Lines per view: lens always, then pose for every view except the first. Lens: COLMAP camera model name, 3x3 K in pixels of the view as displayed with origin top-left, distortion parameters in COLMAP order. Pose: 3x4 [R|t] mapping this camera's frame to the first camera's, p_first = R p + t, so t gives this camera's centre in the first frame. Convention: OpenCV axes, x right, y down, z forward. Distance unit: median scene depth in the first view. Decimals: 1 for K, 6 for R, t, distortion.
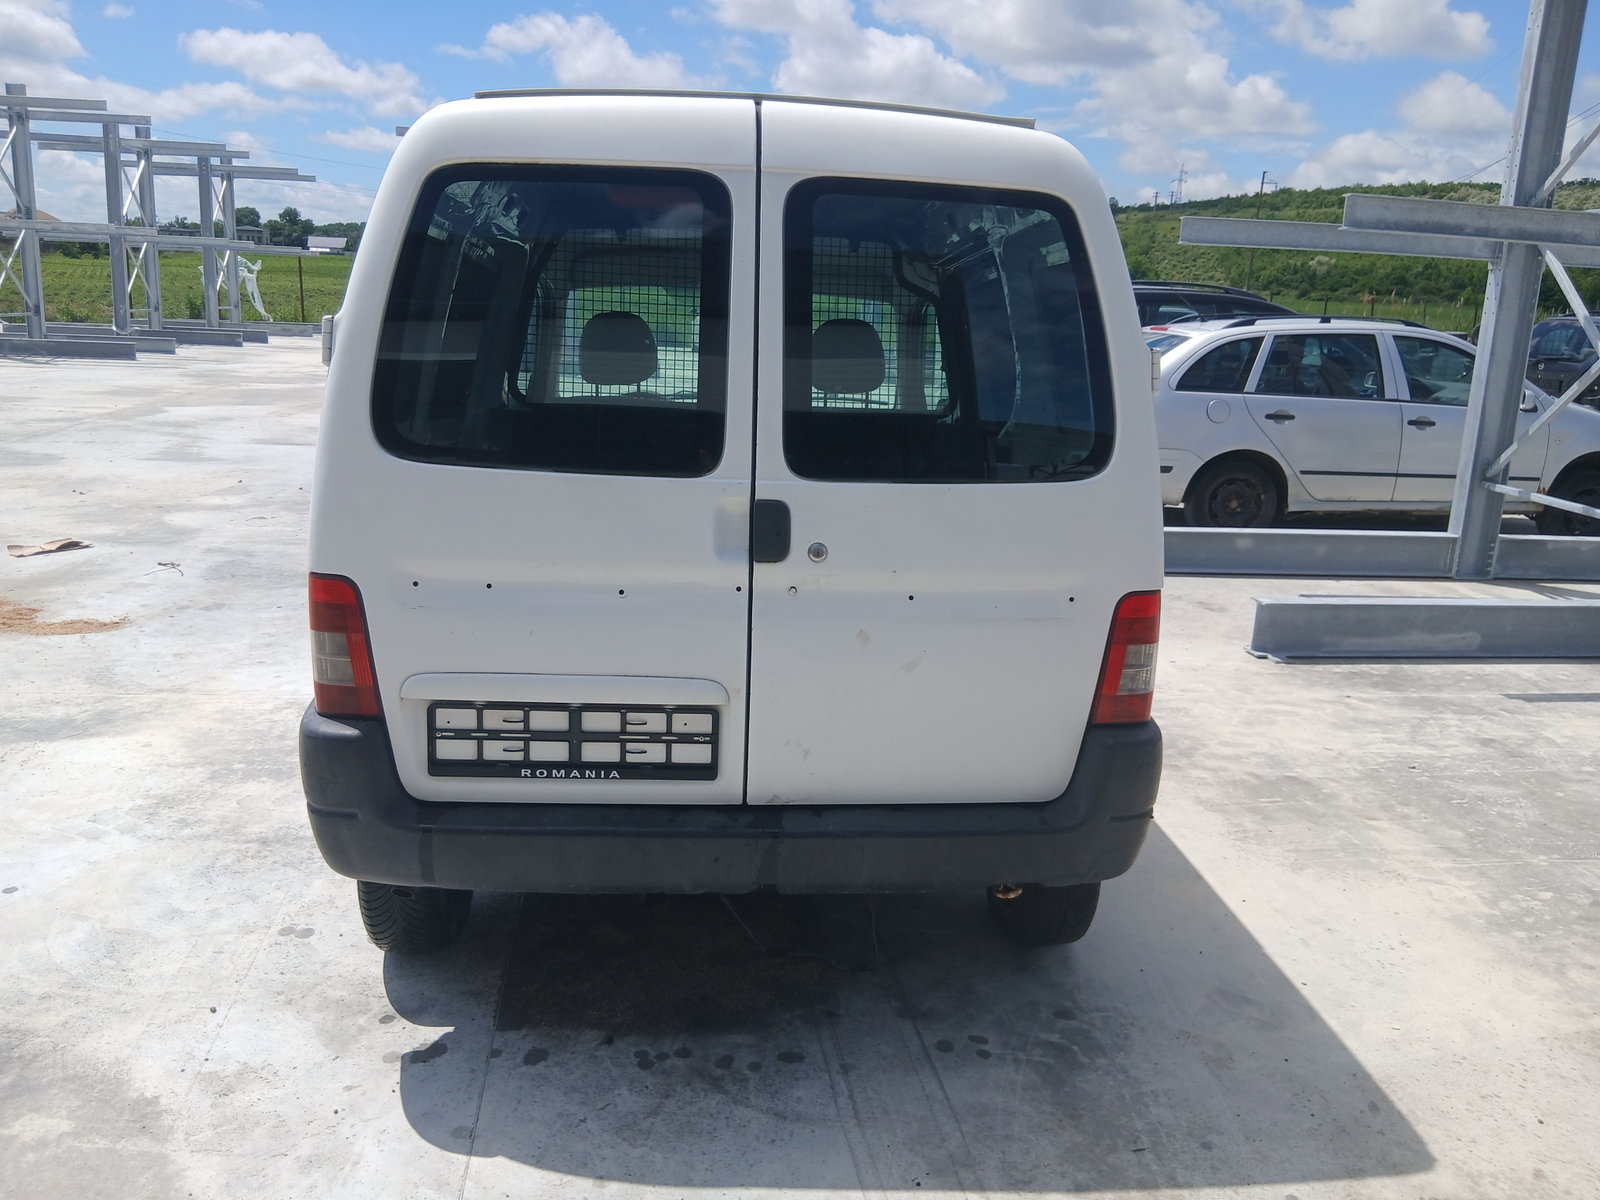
lens RADIAL K [[1223.8, 0, 802.2], [0, 1223.8, 588.1], [0, 0, 1]] dist [0.013406, -0.044183]
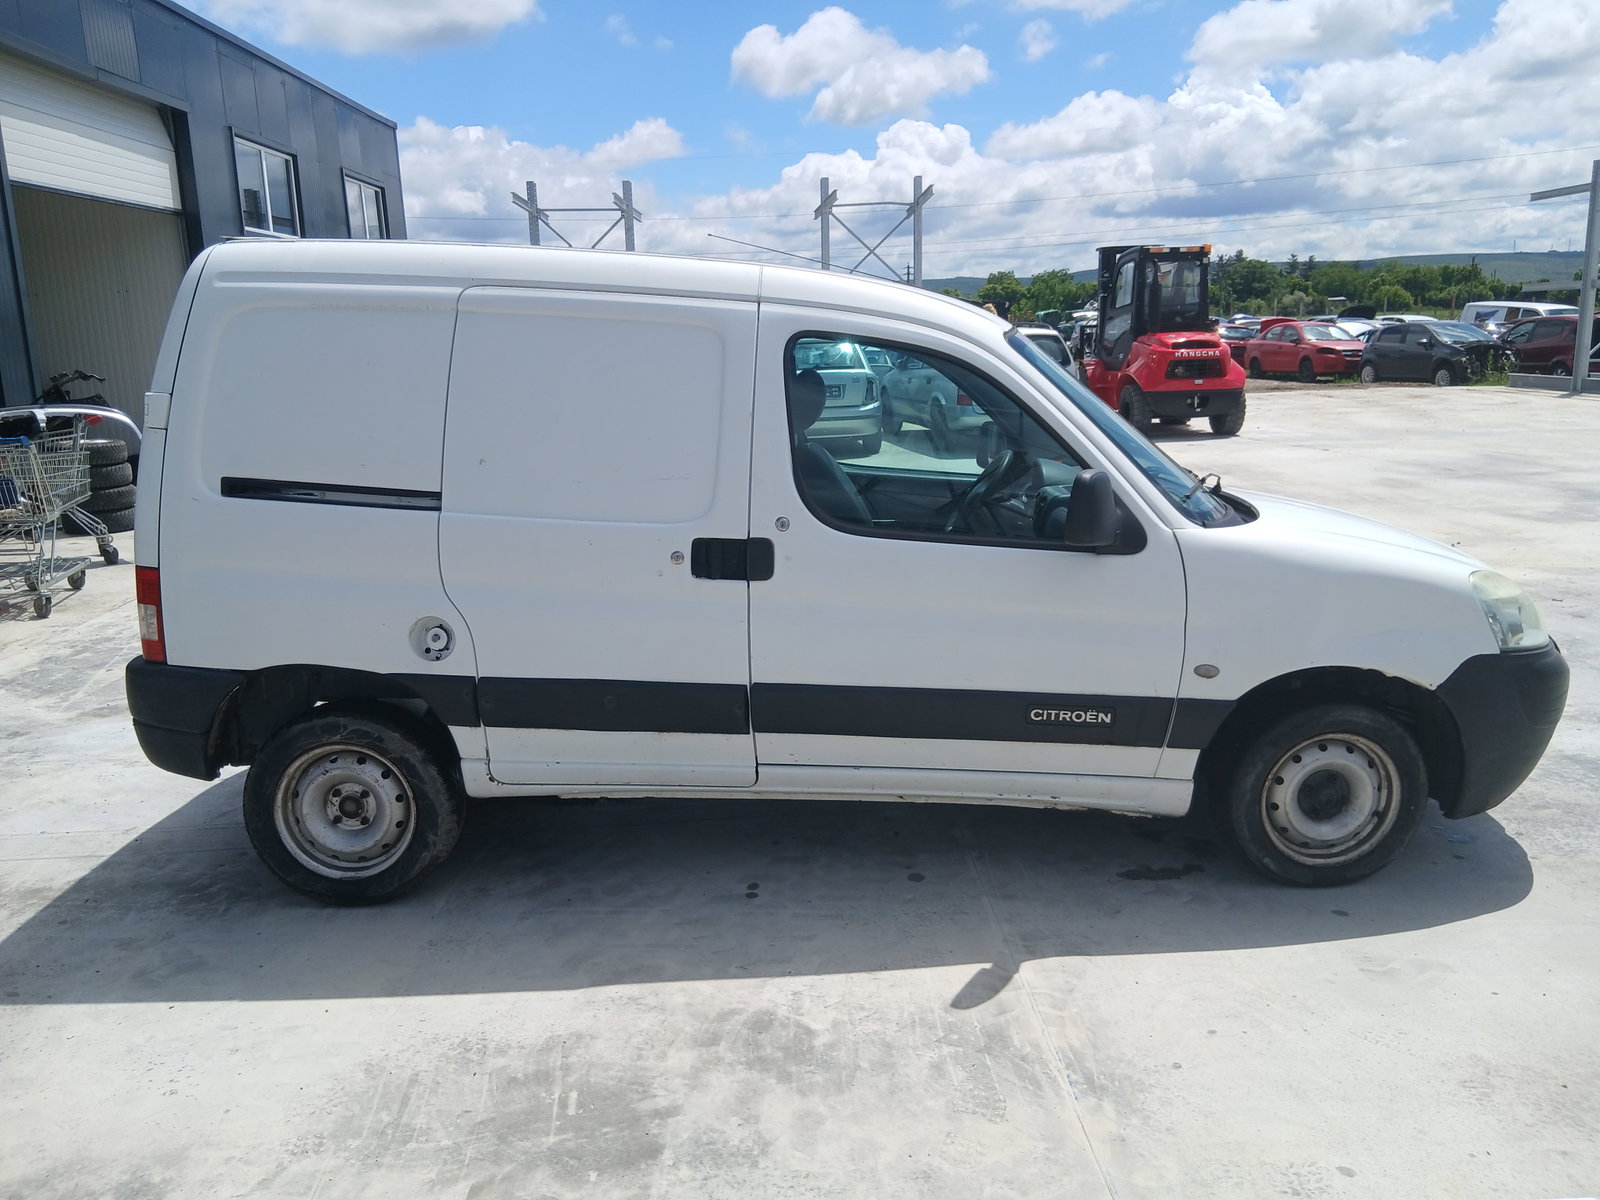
lens RADIAL K [[1223.8, 0, 800.8], [0, 1223.8, 610.3], [0, 0, 1]] dist [0.013406, -0.044183]
pose [[-0.085826, 0.191165, -0.977799, 0.955270], [-0.209171, 0.956090, 0.205280, -0.238365], [0.974106, 0.222145, -0.042071, 1.079045]]
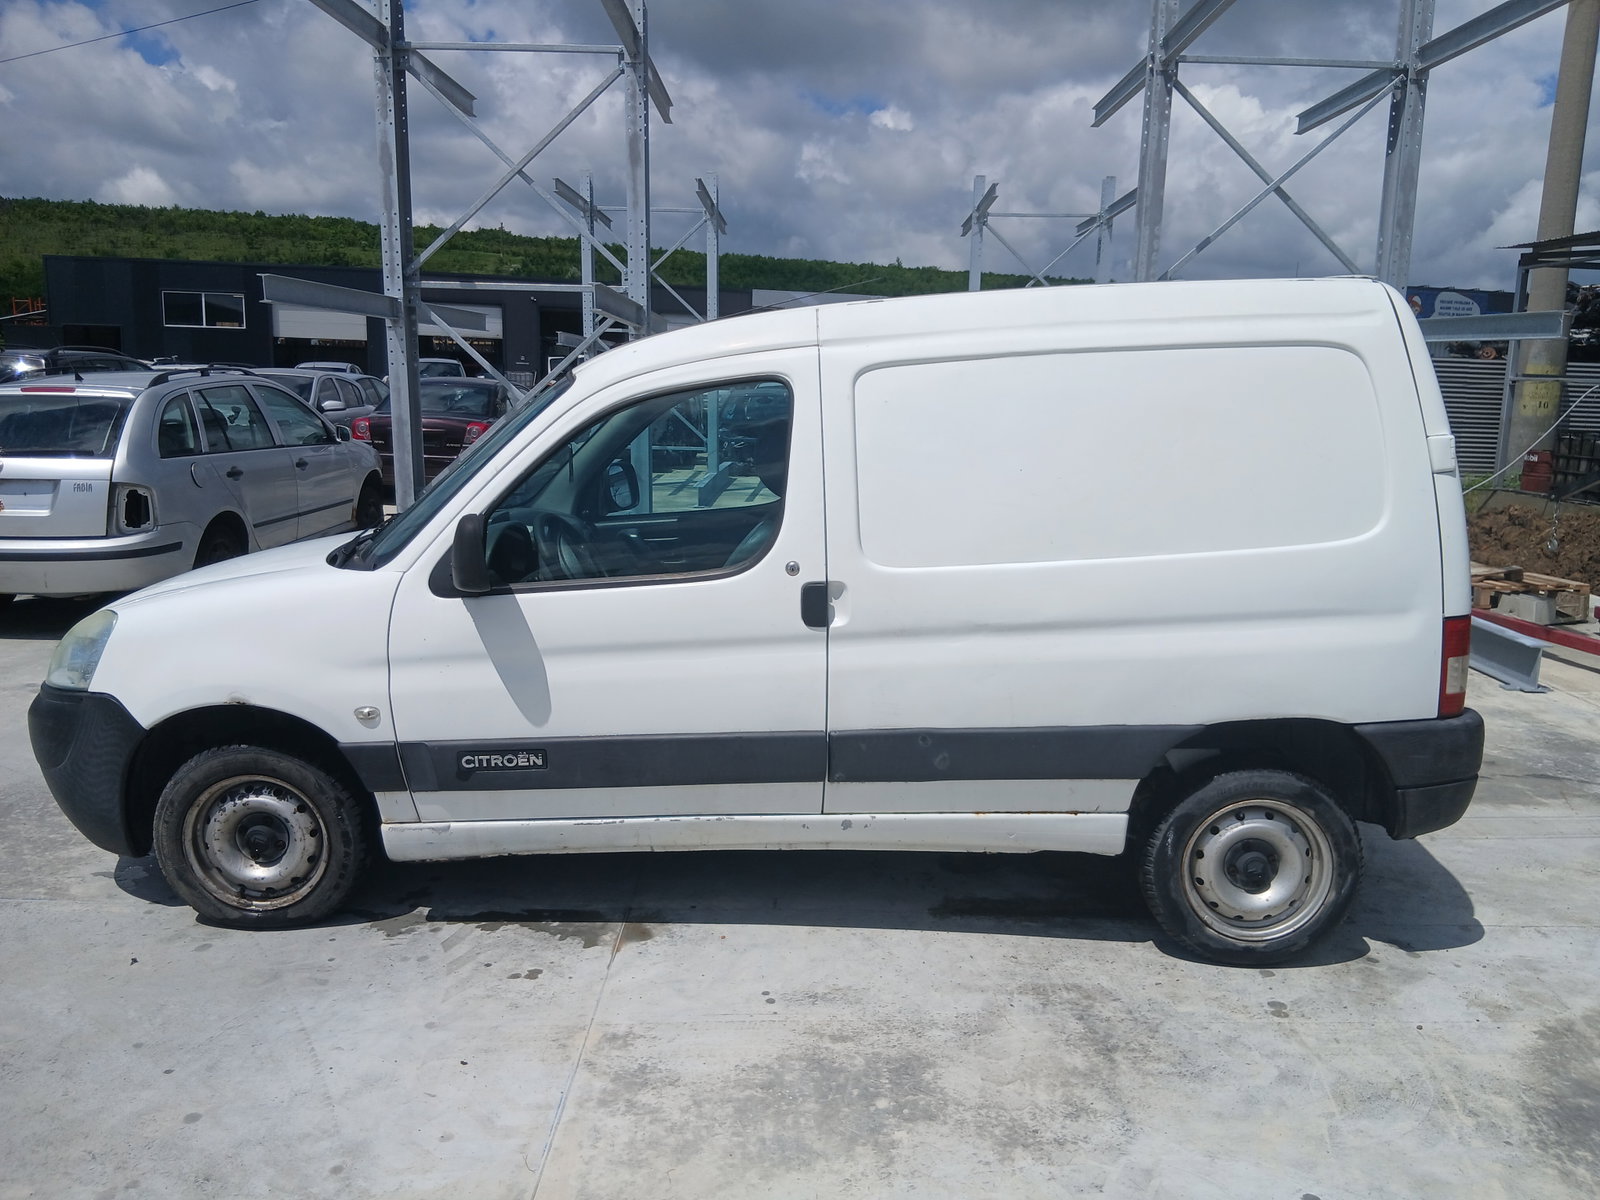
lens RADIAL K [[1223.8, 0, 786.5], [0, 1223.8, 606.5], [0, 0, 1]] dist [0.013406, -0.044183]
pose [[0.127159, -0.227584, 0.965420, -1.044294], [0.222129, 0.955134, 0.195901, -0.266060], [-0.966690, 0.189537, 0.172007, 0.854294]]
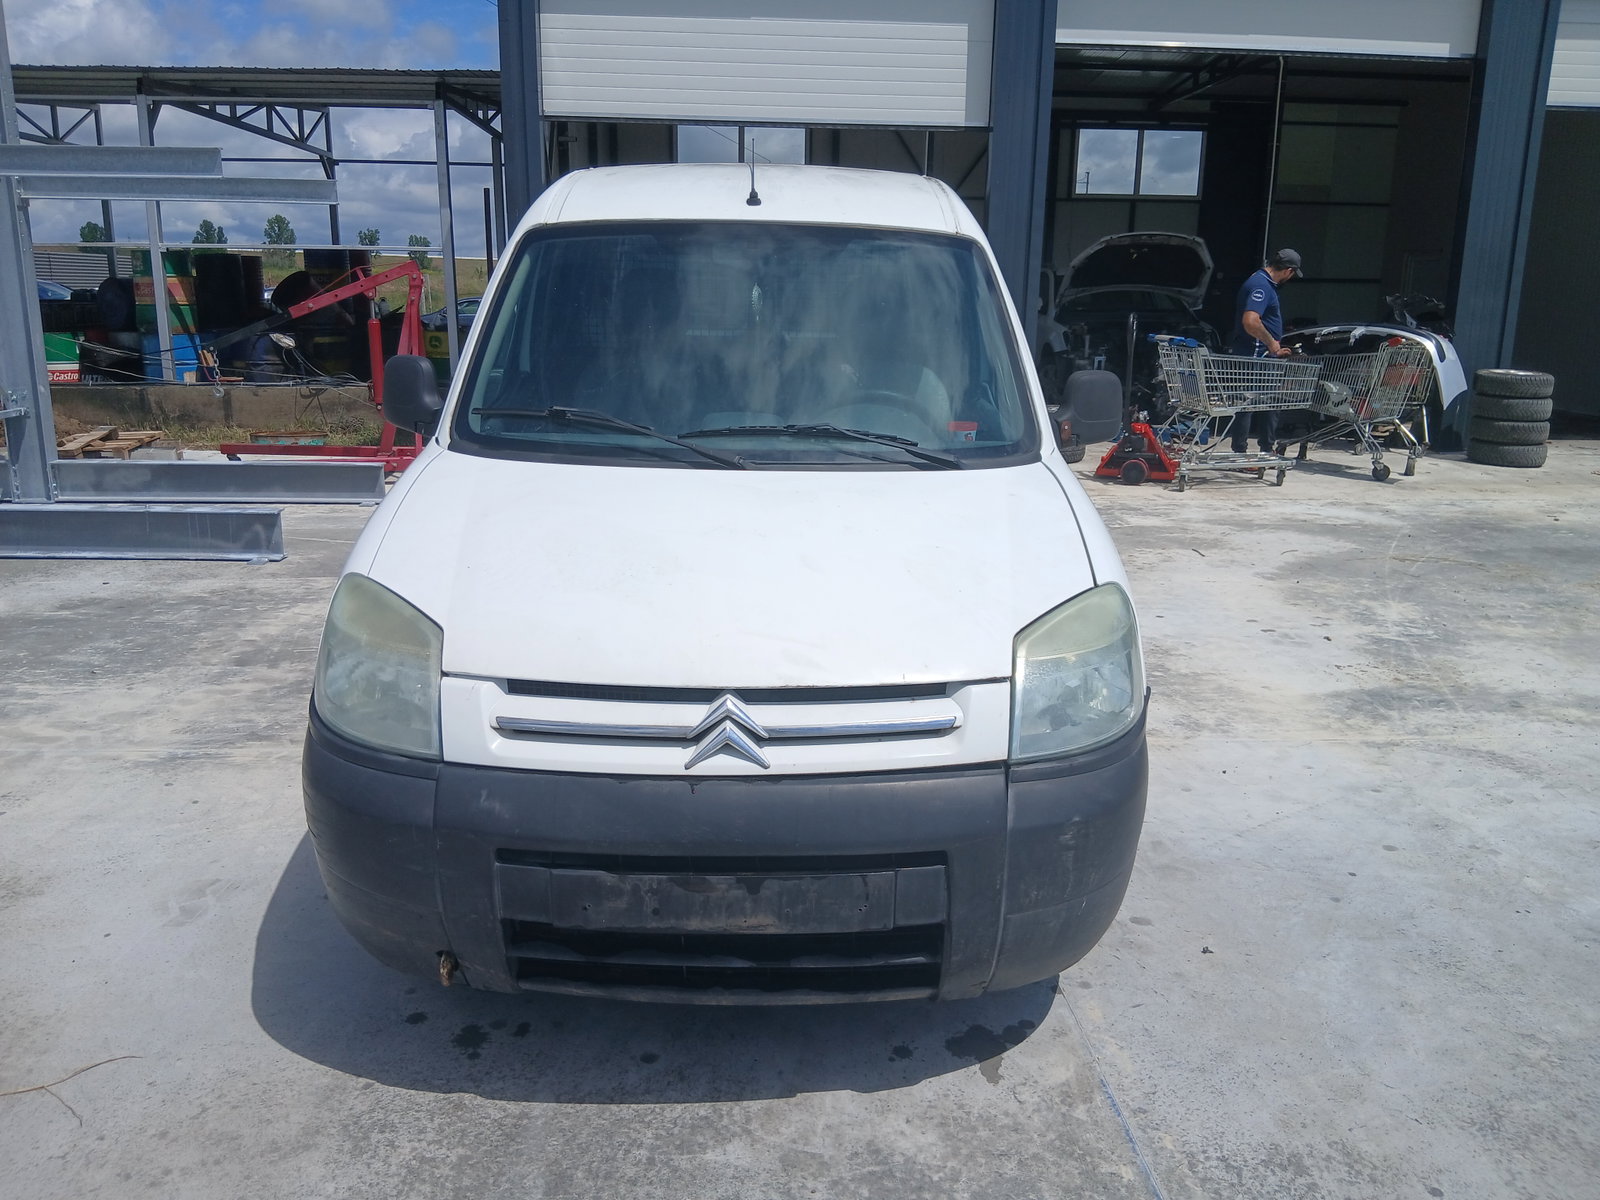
lens RADIAL K [[1223.8, 0, 794.6], [0, 1223.8, 593.2], [0, 0, 1]] dist [0.013406, -0.044183]
pose [[-0.996555, -0.068346, 0.046985, -0.152030], [-0.038635, 0.883837, 0.466197, -0.455344], [-0.073390, 0.462775, -0.883433, 1.988757]]
